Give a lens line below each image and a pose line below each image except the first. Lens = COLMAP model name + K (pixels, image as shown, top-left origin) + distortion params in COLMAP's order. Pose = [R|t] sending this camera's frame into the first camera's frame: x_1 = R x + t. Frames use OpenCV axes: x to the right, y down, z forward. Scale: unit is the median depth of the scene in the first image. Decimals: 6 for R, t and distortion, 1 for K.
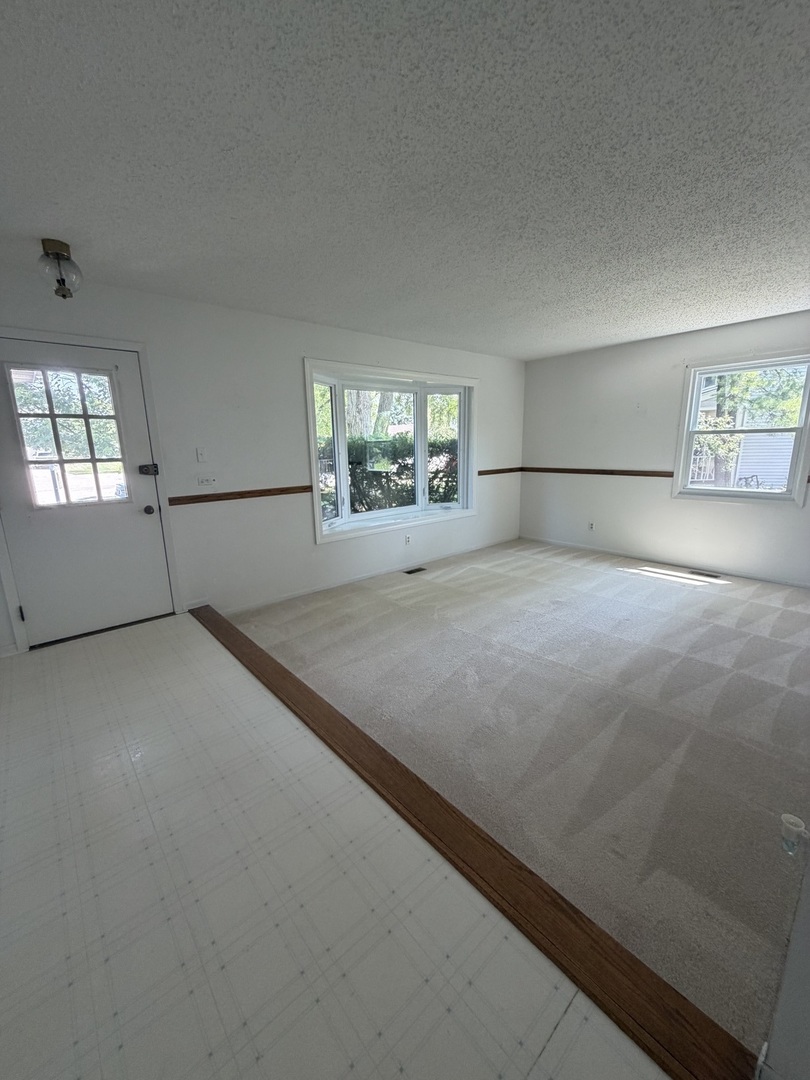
lens RADIAL K [[430.8, 0, 405.0], [0, 430.8, 540.0], [0, 0, 1]] dist [0.001877, 0.000412]
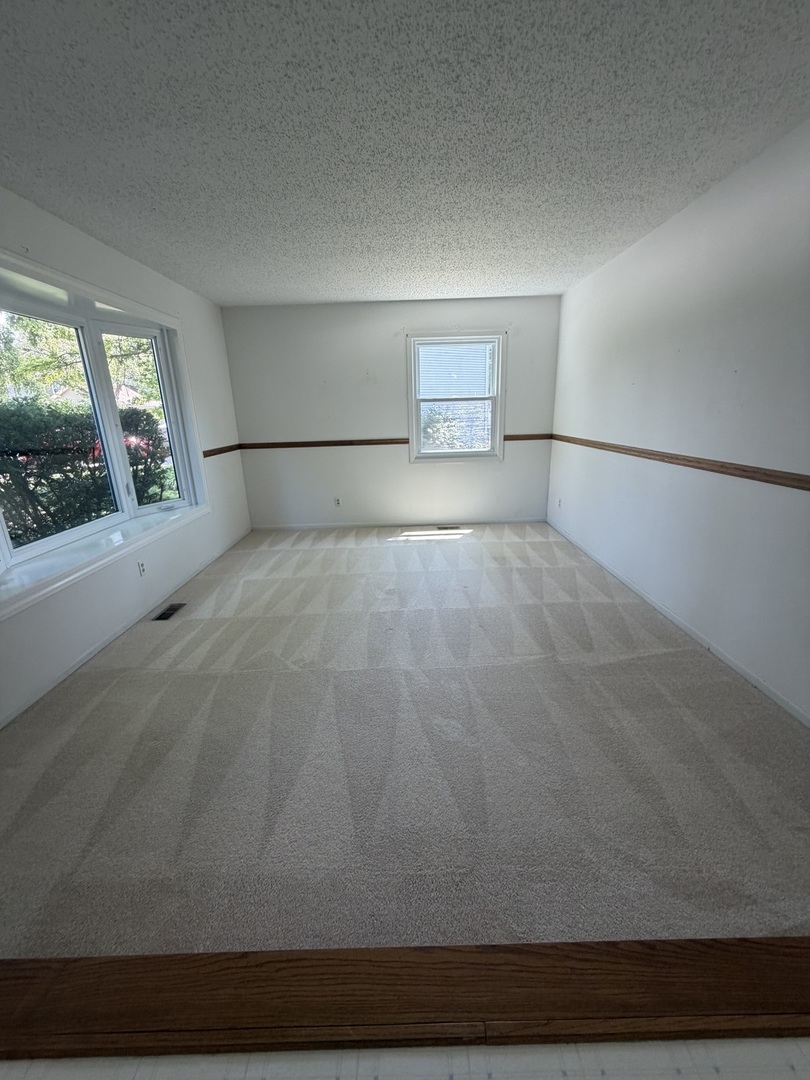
lens RADIAL K [[430.8, 0, 405.0], [0, 430.8, 540.0], [0, 0, 1]] dist [0.001877, 0.000412]
pose [[0.653291, -0.218897, 0.724773, -0.213352], [0.181457, 0.974660, 0.130807, -0.059907], [-0.735040, 0.046060, 0.676457, 0.330576]]
